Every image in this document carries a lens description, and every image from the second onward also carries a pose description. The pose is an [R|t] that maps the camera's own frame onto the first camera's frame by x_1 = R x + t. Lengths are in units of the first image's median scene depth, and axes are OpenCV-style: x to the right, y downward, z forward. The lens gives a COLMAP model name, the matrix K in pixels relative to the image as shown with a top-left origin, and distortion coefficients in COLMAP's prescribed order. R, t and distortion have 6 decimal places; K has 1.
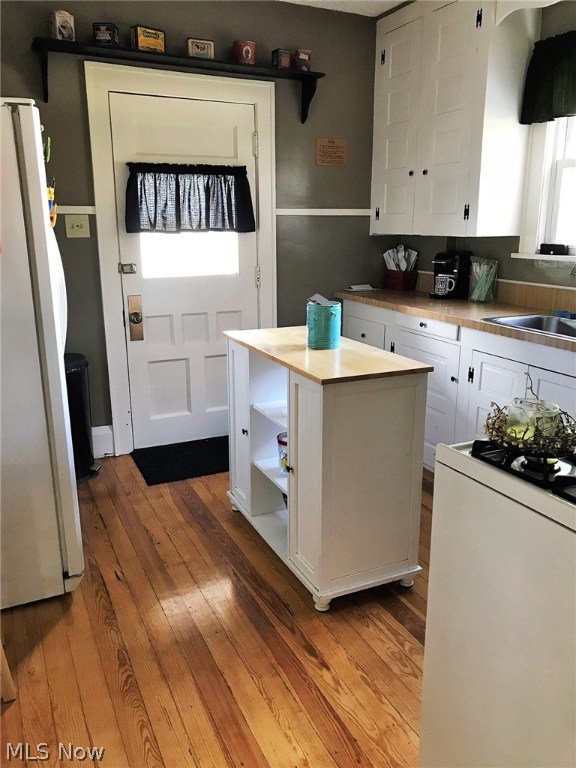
lens RADIAL K [[630.0, 0, 288.2], [0, 630.0, 386.4], [0, 0, 1]] dist [0.021582, -0.040018]
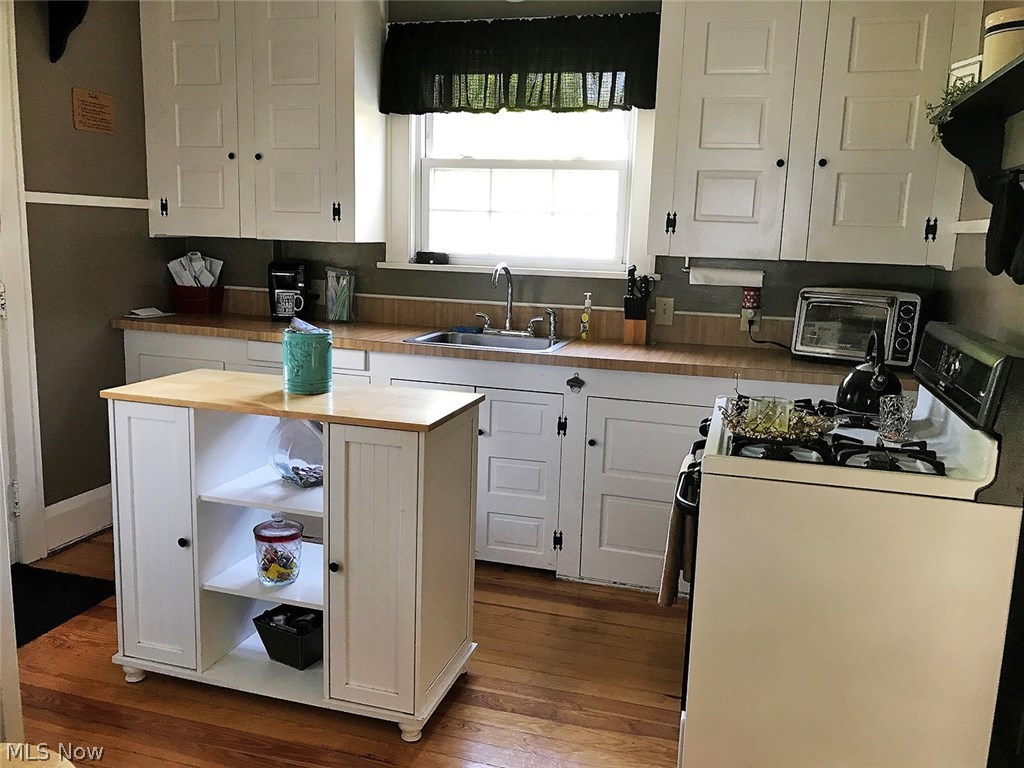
lens RADIAL K [[840.0, 0, 512.3], [0, 840.0, 380.9], [0, 0, 1]] dist [0.021582, -0.040018]
pose [[0.656973, -0.109244, 0.745957, -0.361592], [0.159599, 0.987174, 0.004009, -0.029875], [-0.736827, 0.116420, 0.665982, 0.135792]]
